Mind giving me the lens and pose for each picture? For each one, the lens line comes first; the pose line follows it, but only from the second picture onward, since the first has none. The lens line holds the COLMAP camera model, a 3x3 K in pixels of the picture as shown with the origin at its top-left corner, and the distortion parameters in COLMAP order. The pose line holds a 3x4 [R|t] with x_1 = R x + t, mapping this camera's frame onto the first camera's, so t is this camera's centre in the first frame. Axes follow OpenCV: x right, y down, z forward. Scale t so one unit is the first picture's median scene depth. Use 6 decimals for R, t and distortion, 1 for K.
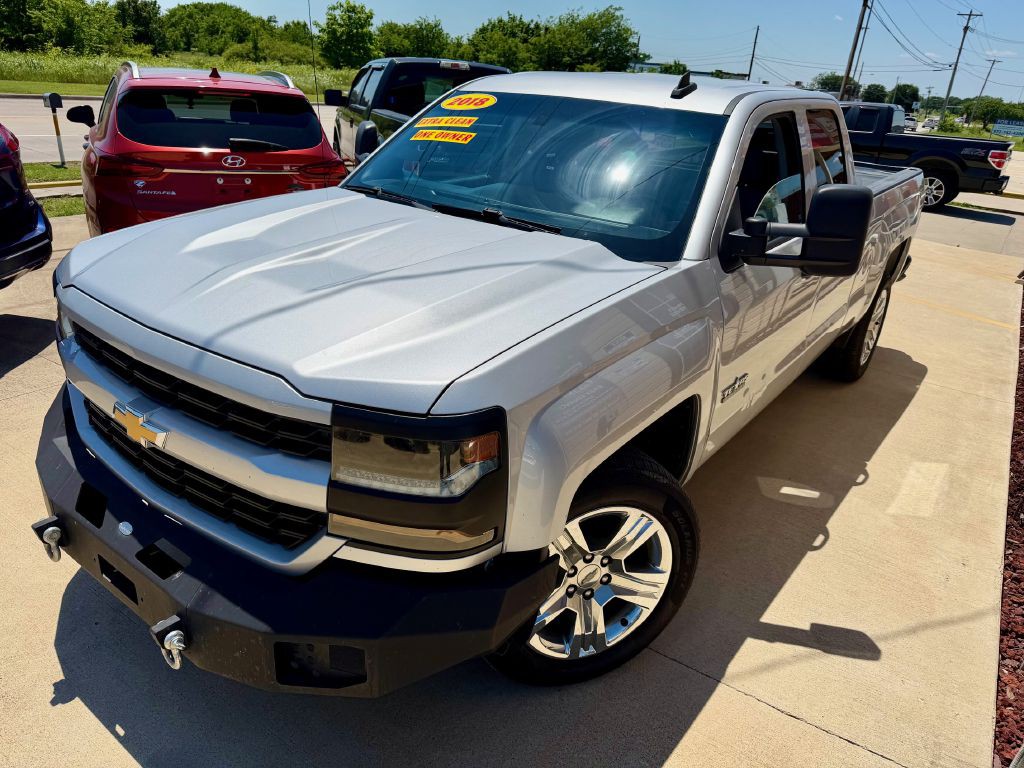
lens RADIAL K [[726.2, 0, 512.6], [0, 726.2, 383.9], [0, 0, 1]] dist [0.021533, -0.021917]
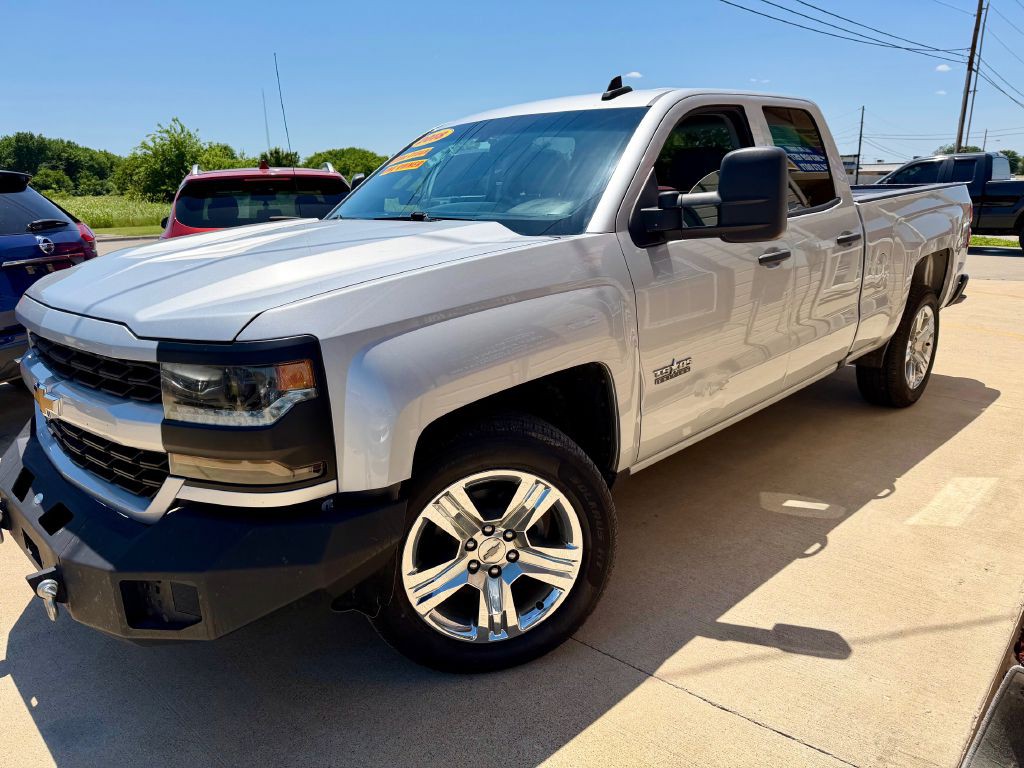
lens RADIAL K [[726.2, 0, 512.6], [0, 726.2, 388.7], [0, 0, 1]] dist [0.021533, -0.021917]
pose [[0.984724, -0.059076, -0.163794, 0.270891], [0.036950, 0.990159, -0.134983, 0.162343], [0.170156, 0.126869, 0.977216, 0.033087]]
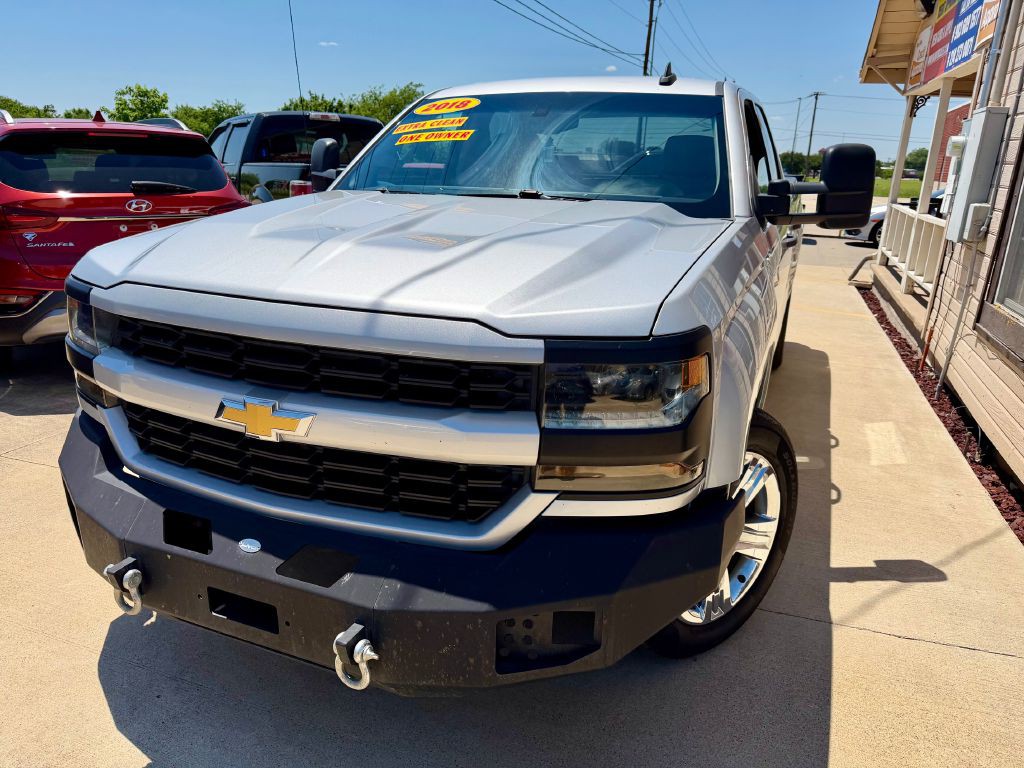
lens RADIAL K [[726.2, 0, 507.1], [0, 726.2, 389.1], [0, 0, 1]] dist [0.021533, -0.021917]
pose [[0.968832, -0.120136, 0.216638, -0.313320], [0.137852, 0.988077, -0.068557, 0.091730], [-0.205819, 0.096285, 0.973842, 0.076634]]
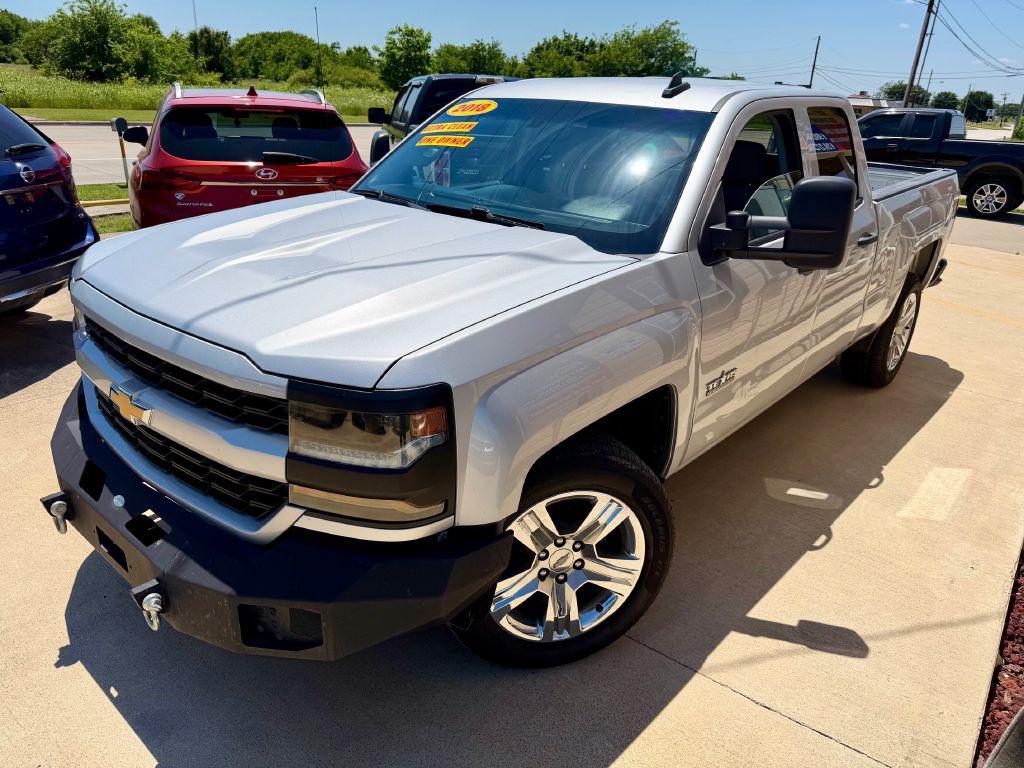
lens RADIAL K [[726.2, 0, 510.5], [0, 726.2, 386.2], [0, 0, 1]] dist [0.021533, -0.021917]
pose [[0.996861, 0.005035, -0.079008, 0.101619], [-0.006549, 0.999800, -0.018916, 0.035108], [0.078897, 0.019374, 0.996695, -0.024583]]
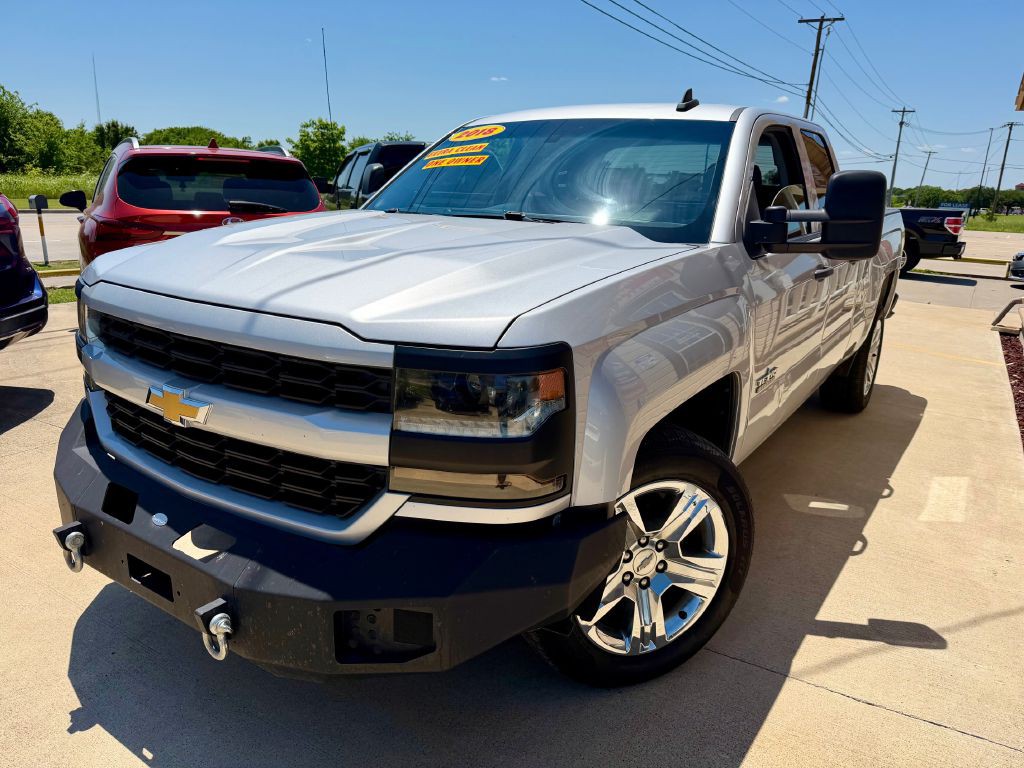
lens RADIAL K [[726.2, 0, 513.6], [0, 726.2, 390.4], [0, 0, 1]] dist [0.021533, -0.021917]
pose [[0.998293, -0.047247, 0.034326, -0.078794], [0.051129, 0.991117, -0.122775, 0.133811], [-0.028220, 0.124321, 0.991841, 0.029692]]
